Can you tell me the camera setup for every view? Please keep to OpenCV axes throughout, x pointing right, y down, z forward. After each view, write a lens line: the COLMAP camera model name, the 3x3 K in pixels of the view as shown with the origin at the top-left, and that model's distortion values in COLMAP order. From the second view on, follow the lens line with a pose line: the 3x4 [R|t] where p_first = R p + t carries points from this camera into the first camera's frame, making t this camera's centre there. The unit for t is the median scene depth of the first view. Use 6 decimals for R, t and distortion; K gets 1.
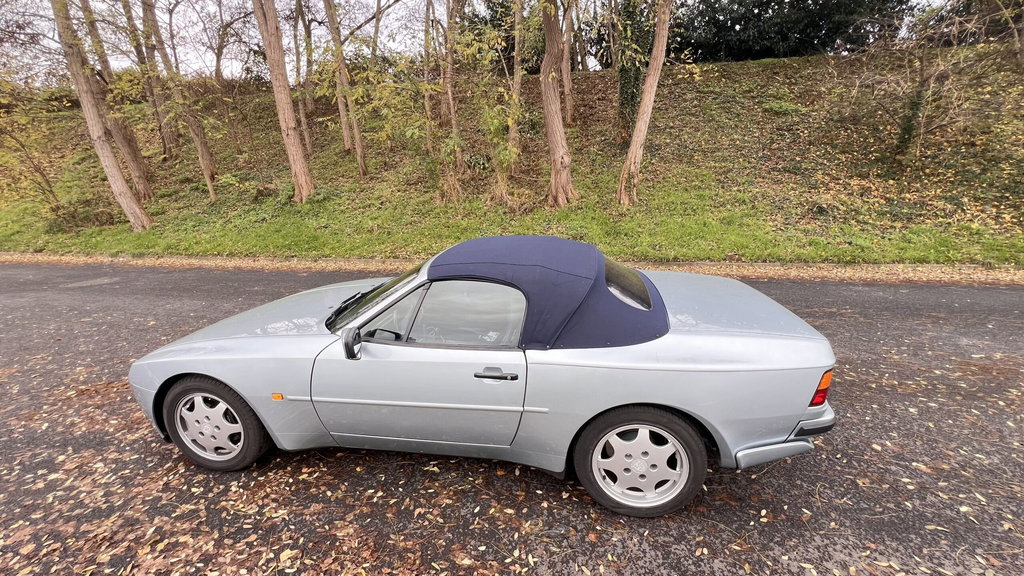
lens RADIAL K [[409.5, 0, 514.4], [0, 409.5, 290.8], [0, 0, 1]] dist [0.001021, 0.000062]
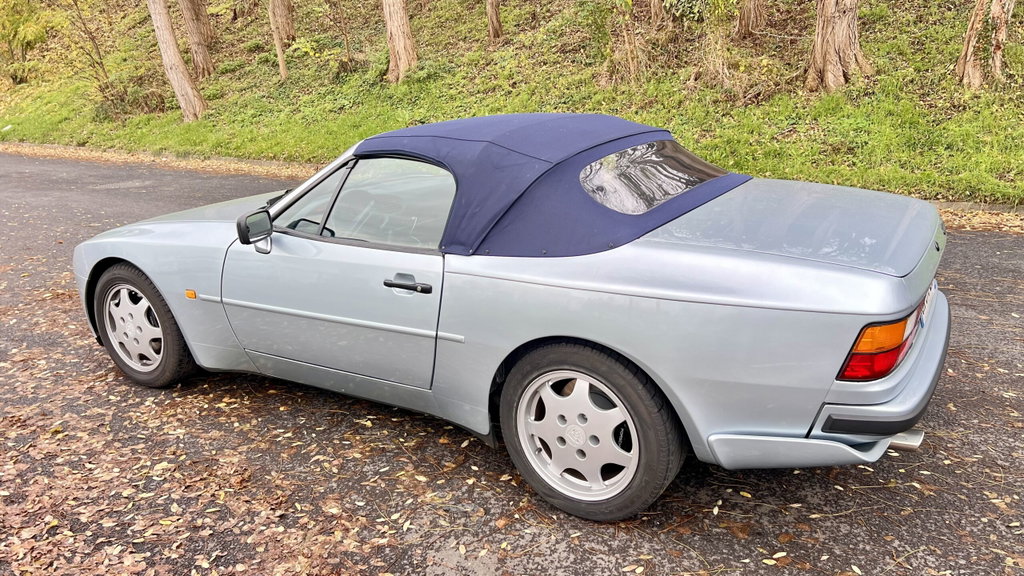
lens RADIAL K [[767.3, 0, 519.7], [0, 767.3, 283.2], [0, 0, 1]] dist [0.066918, -0.080386]
pose [[0.929474, 0.097831, -0.355678, 0.522177], [-0.087421, 0.995142, 0.045267, 0.100436], [0.358379, -0.010981, 0.933512, -0.182308]]
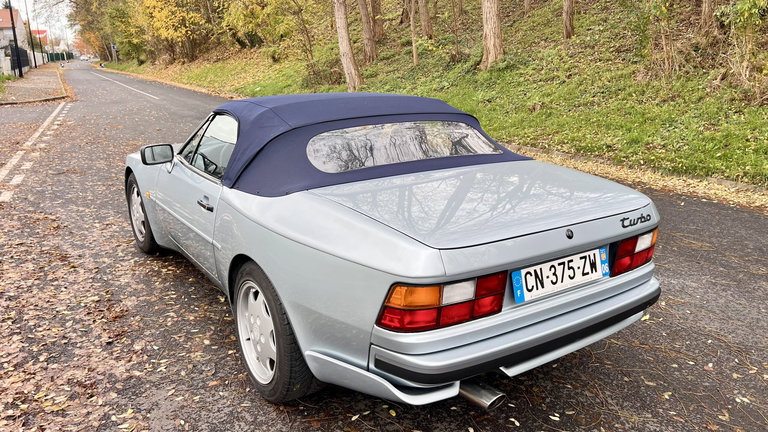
lens RADIAL K [[575.5, 0, 389.8], [0, 575.5, 212.4], [0, 0, 1]] dist [0.066918, -0.080386]
pose [[0.695974, 0.213669, -0.685541, 1.071497], [-0.209699, 0.973564, 0.090550, -0.005825], [0.686765, 0.080737, 0.722381, 0.206104]]
